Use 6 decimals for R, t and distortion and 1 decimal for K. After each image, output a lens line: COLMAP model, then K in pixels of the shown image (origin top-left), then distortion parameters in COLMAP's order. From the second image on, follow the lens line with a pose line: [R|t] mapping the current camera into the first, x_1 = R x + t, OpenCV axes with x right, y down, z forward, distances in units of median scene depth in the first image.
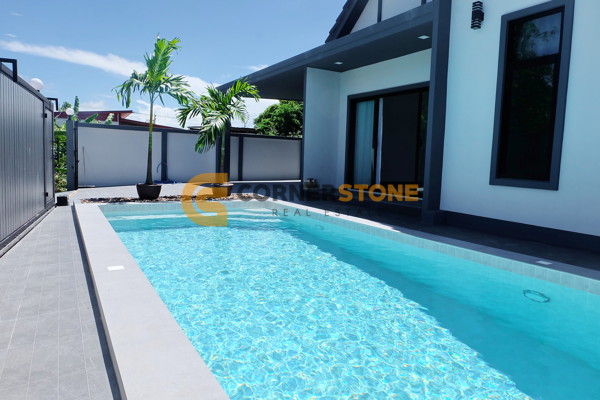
lens RADIAL K [[418.3, 0, 300.0], [0, 418.3, 200.0], [0, 0, 1]] dist [-0.035198, 0.042737]
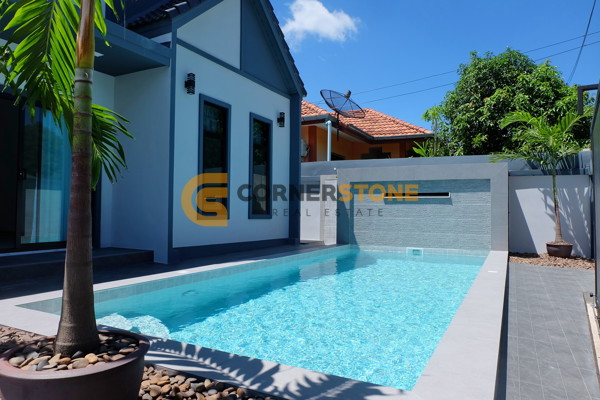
lens RADIAL K [[413.3, 0, 300.0], [0, 413.3, 200.0], [0, 0, 1]] dist [-0.031457, 0.047540]
pose [[-0.536814, -0.007010, 0.843672, -0.833739], [0.059212, 0.997187, 0.045961, -0.147204], [-0.841620, 0.074628, -0.534889, 1.490342]]
